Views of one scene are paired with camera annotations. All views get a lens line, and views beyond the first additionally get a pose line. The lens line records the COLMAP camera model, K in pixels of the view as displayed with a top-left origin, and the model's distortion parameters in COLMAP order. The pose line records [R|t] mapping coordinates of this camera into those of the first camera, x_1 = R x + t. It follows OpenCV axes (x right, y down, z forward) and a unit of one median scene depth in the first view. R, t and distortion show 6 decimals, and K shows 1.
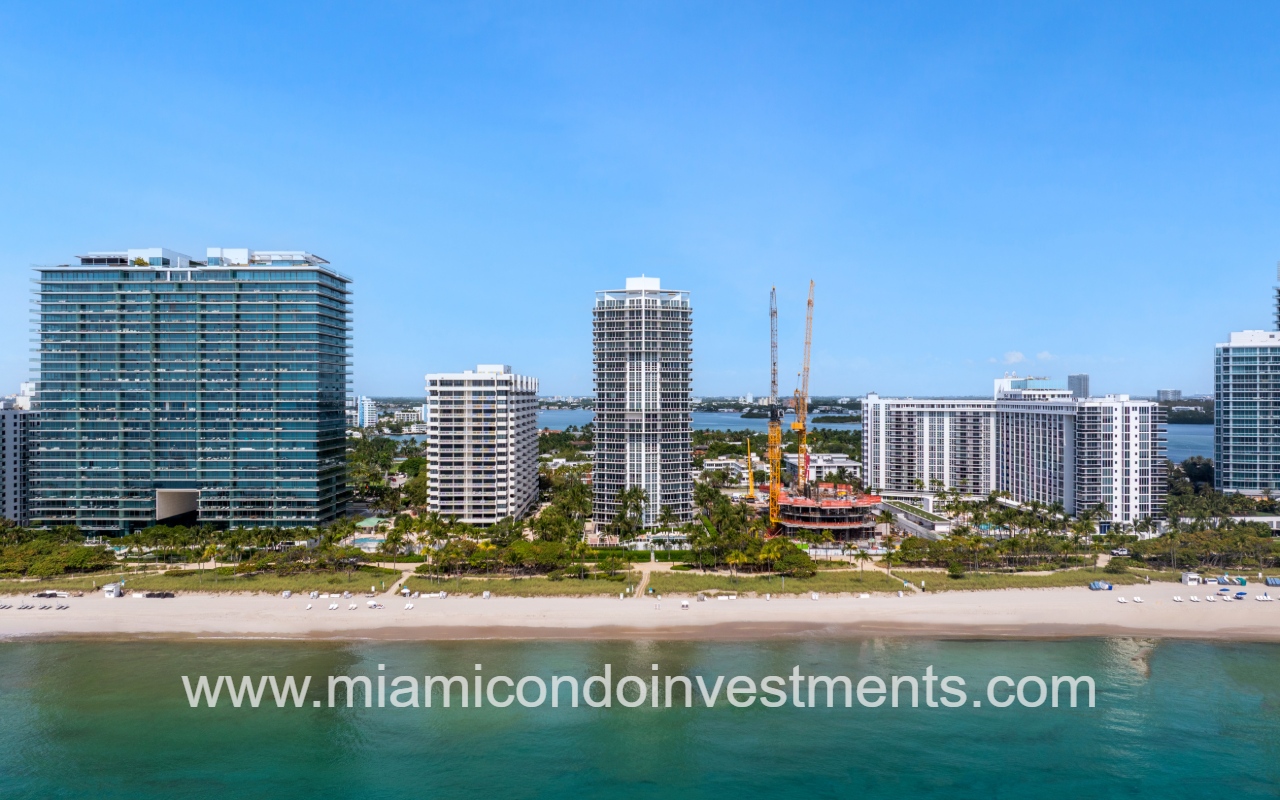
lens RADIAL K [[916.5, 0, 637.4], [0, 916.5, 408.7], [0, 0, 1]] dist [-0.058152, -0.000757]
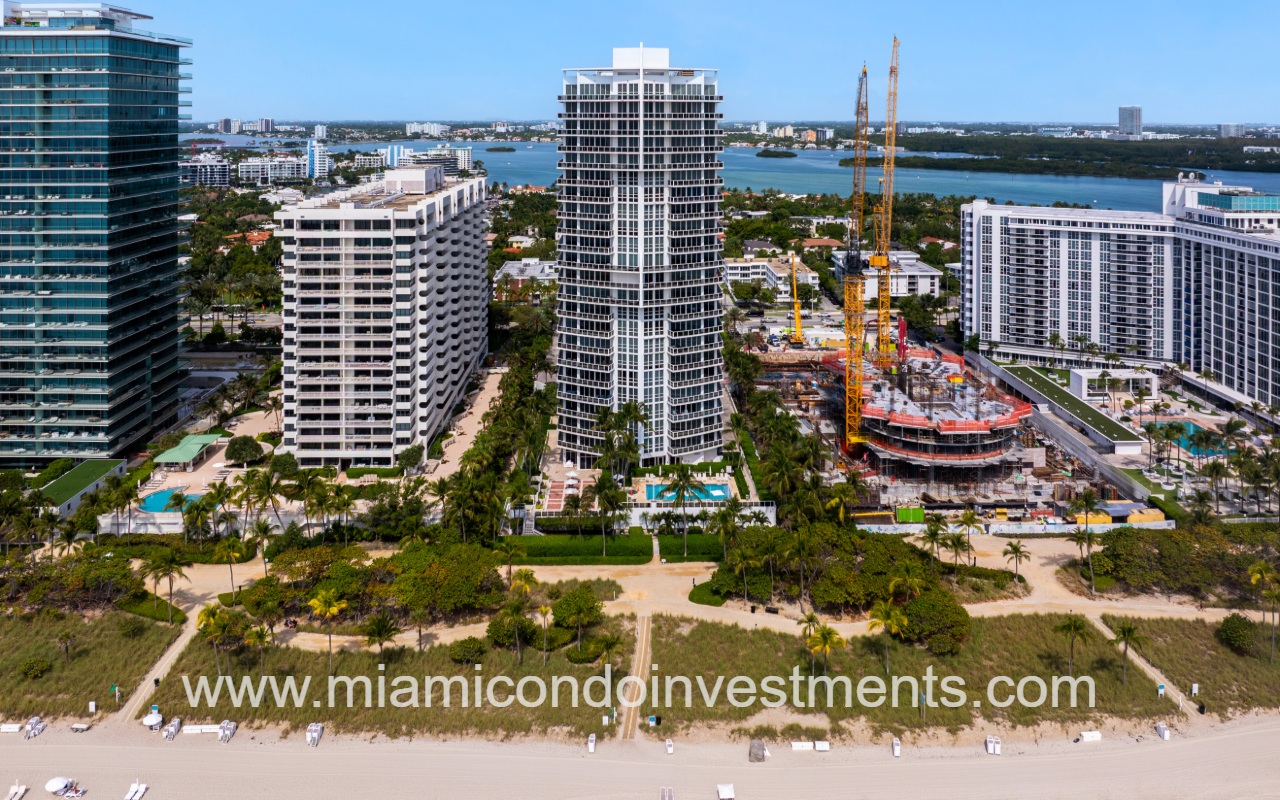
lens RADIAL K [[973.1, 0, 641.5], [0, 973.1, 127.7], [0, 0, 1]] dist [-0.045683, -0.002900]
pose [[0.999999, 0.001070, 0.001041, 0.006034], [-0.001064, 0.999985, -0.005449, -0.086147], [-0.001047, 0.005448, 0.999985, 0.364101]]
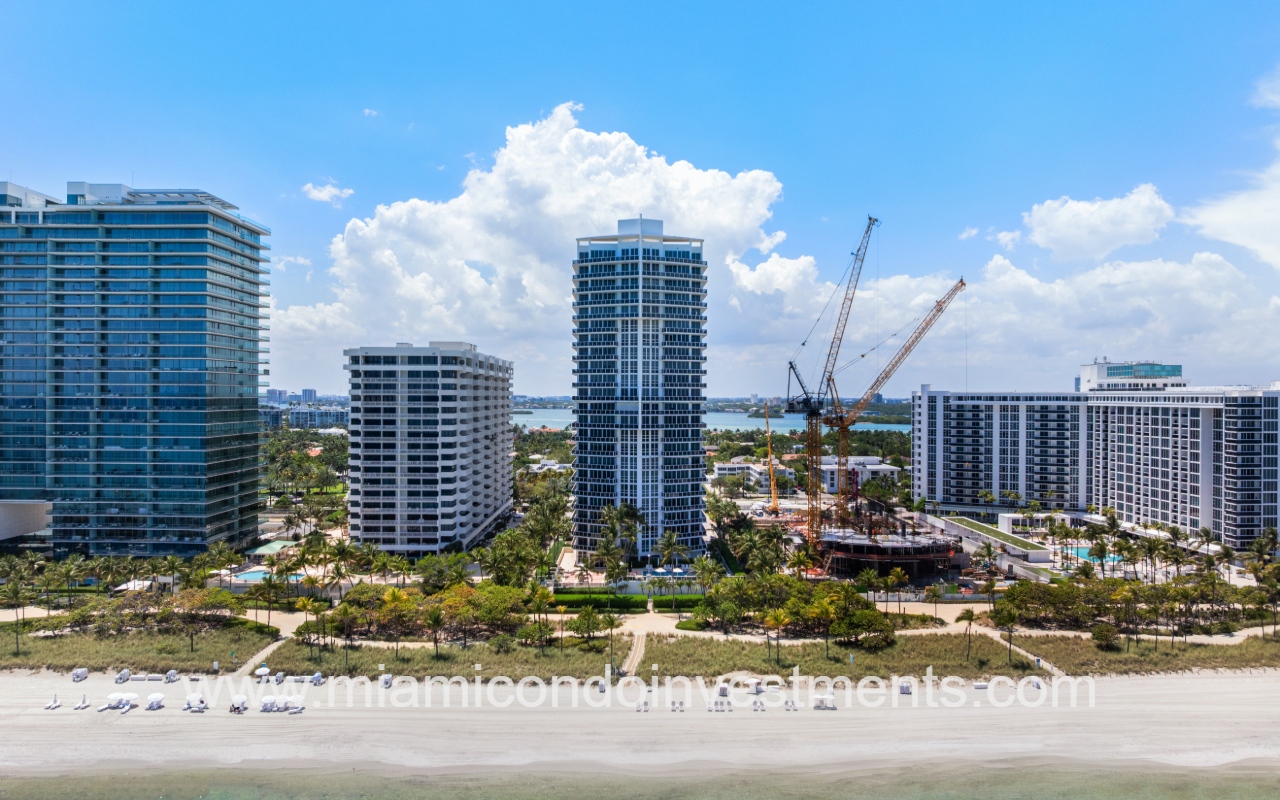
lens RADIAL K [[885.9, 0, 640.0], [0, 885.9, 400.0], [0, 0, 1]] dist [-0.059034, -0.003098]
pose [[0.999973, 0.005270, -0.005030, 0.010085], [-0.005323, 0.999928, -0.010726, 0.010214], [0.004973, 0.010752, 0.999930, 0.286391]]
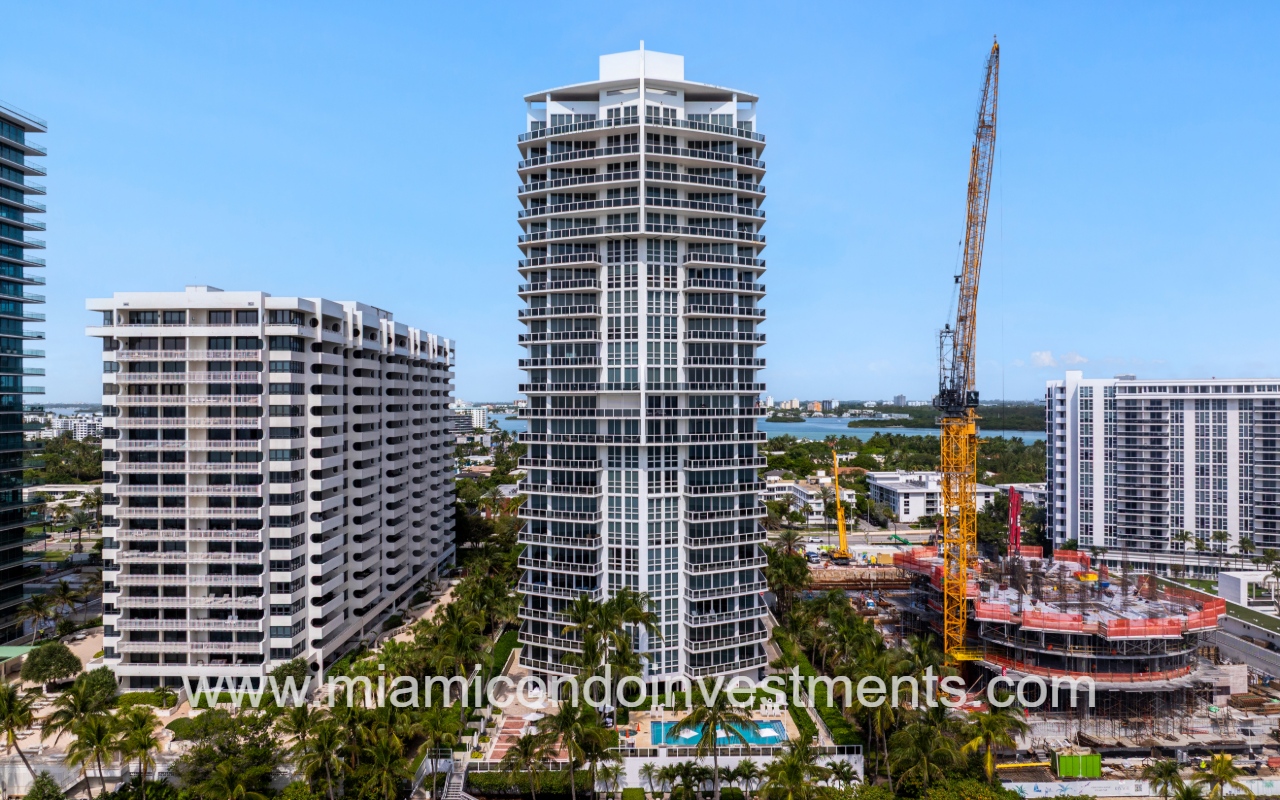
lens RADIAL K [[906.7, 0, 643.3], [0, 906.7, 372.4], [0, 0, 1]] dist [-0.062040, 0.004123]
pose [[0.999927, -0.001814, -0.011955, 0.011253], [0.001258, 0.998924, -0.046364, 0.013251], [0.012026, 0.046345, 0.998853, 0.610570]]
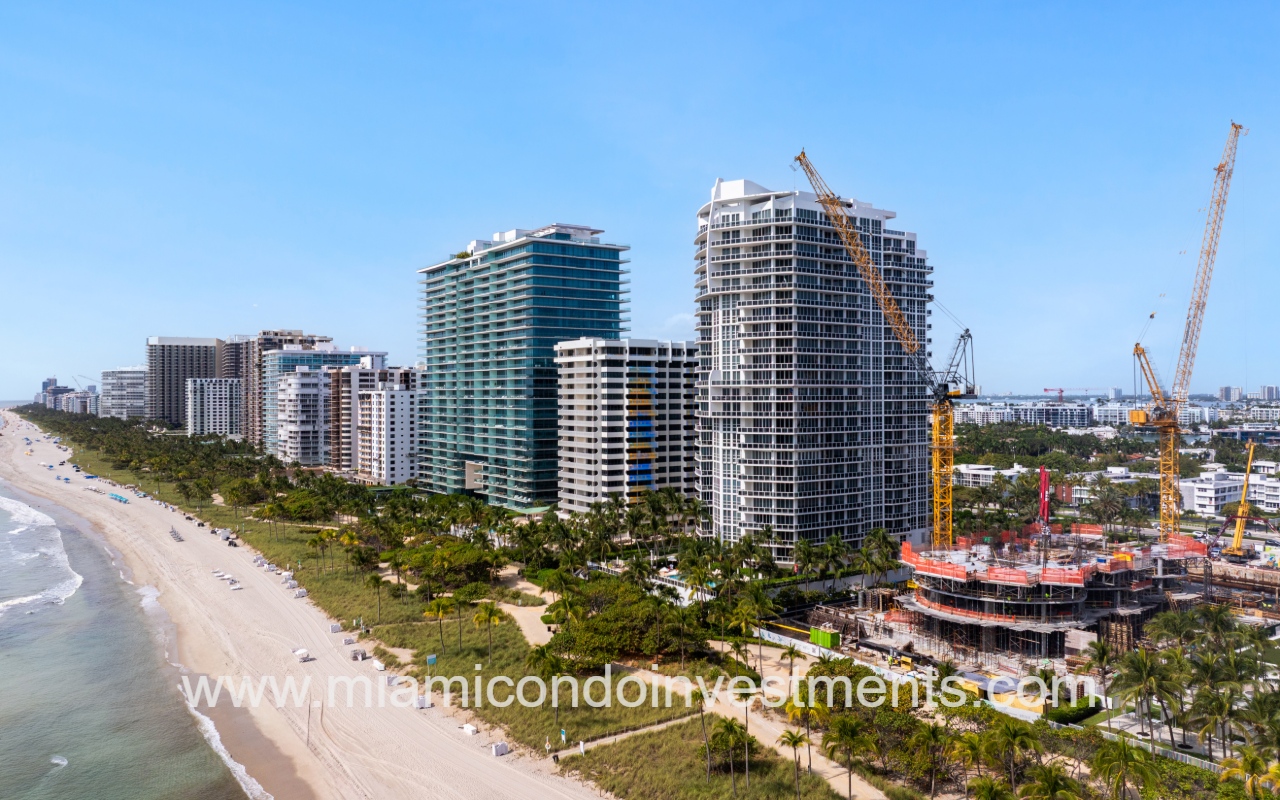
lens RADIAL K [[916.5, 0, 637.4], [0, 916.5, 408.7], [0, 0, 1]] dist [-0.058152, -0.000757]
pose [[0.554867, 0.012812, -0.831841, 0.522033], [-0.010303, 0.999911, 0.008528, 0.015098], [0.831875, 0.003839, 0.554949, 0.576541]]
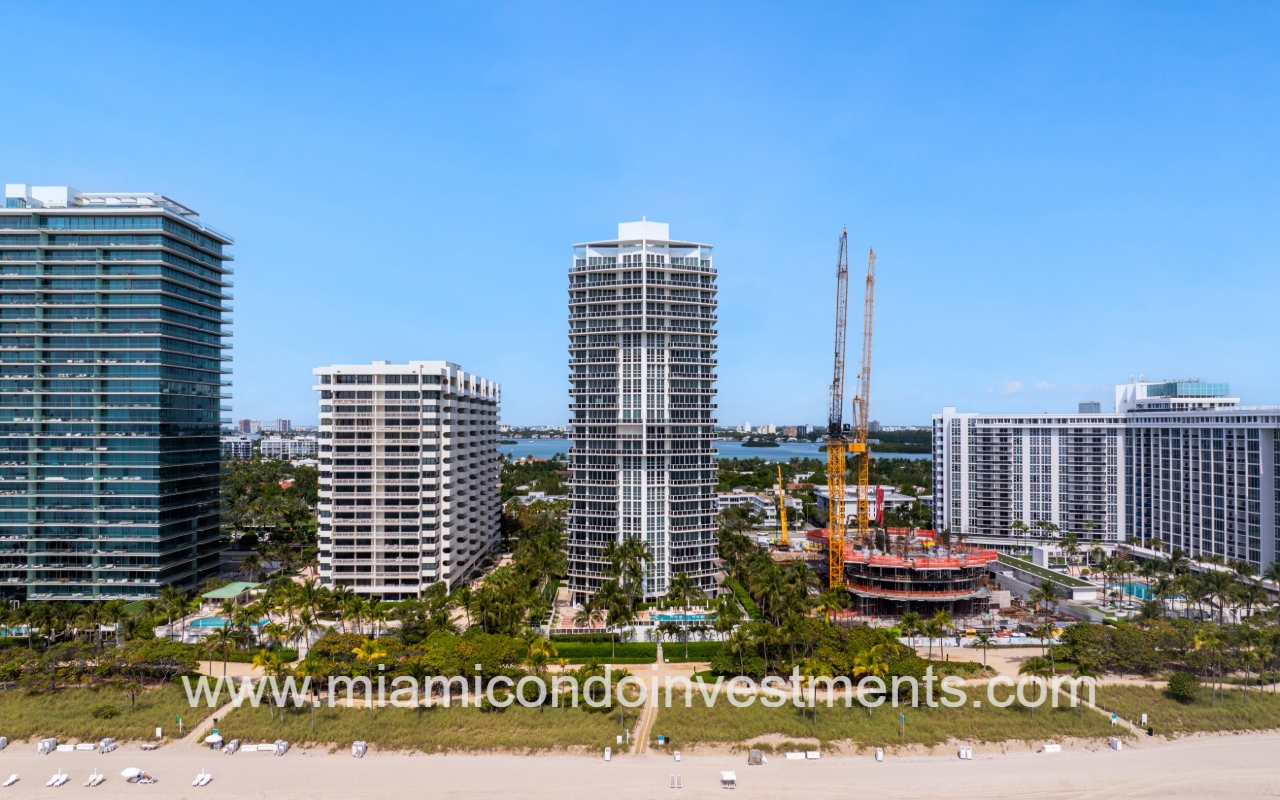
lens RADIAL K [[916.5, 0, 637.4], [0, 916.5, 408.7], [0, 0, 1]] dist [-0.058152, -0.000757]
pose [[0.999983, 0.000600, 0.005761, -0.002156], [-0.000408, 0.999446, -0.033275, 0.014524], [-0.005777, 0.033272, 0.999430, 0.336423]]
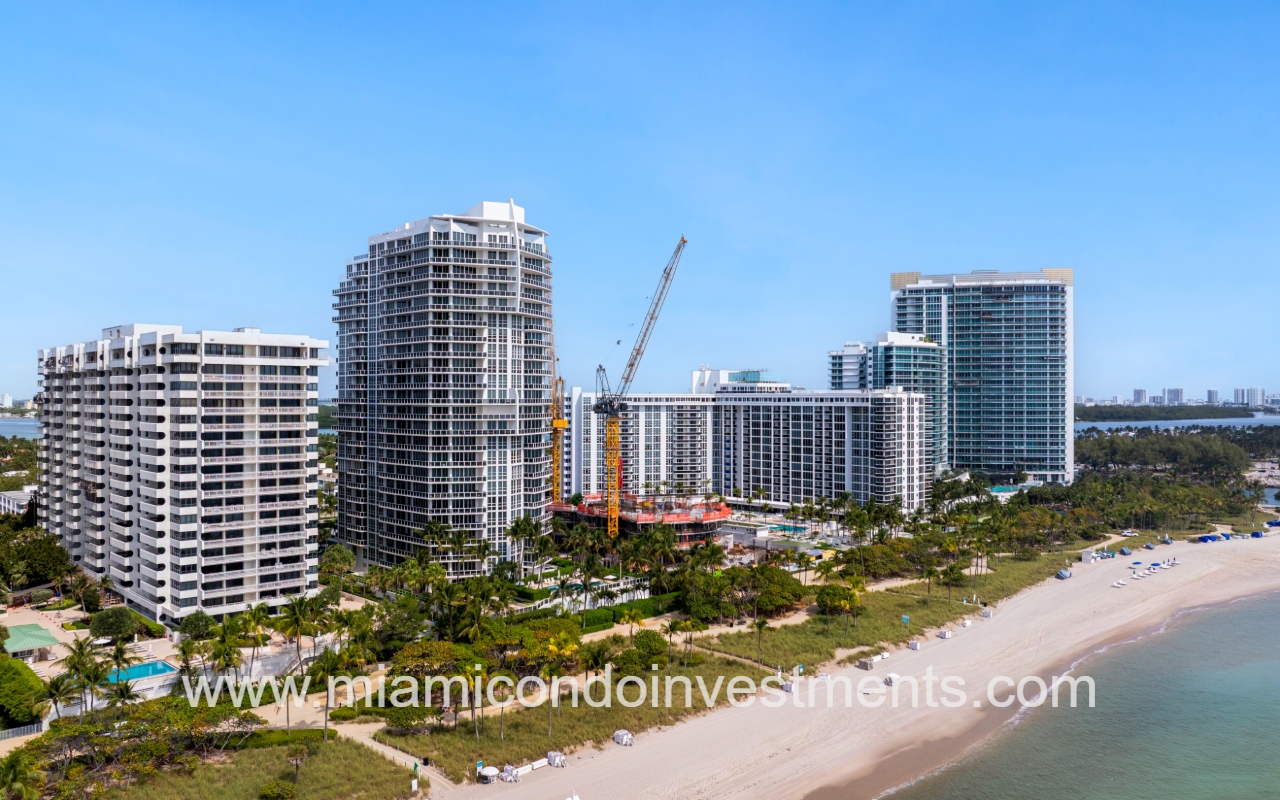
lens RADIAL K [[916.5, 0, 637.4], [0, 916.5, 408.7], [0, 0, 1]] dist [-0.058152, -0.000757]
pose [[0.721124, -0.005140, 0.692787, -0.386844], [0.007835, 0.999969, -0.000736, 0.008171], [-0.692762, 0.005959, 0.721142, 0.448375]]
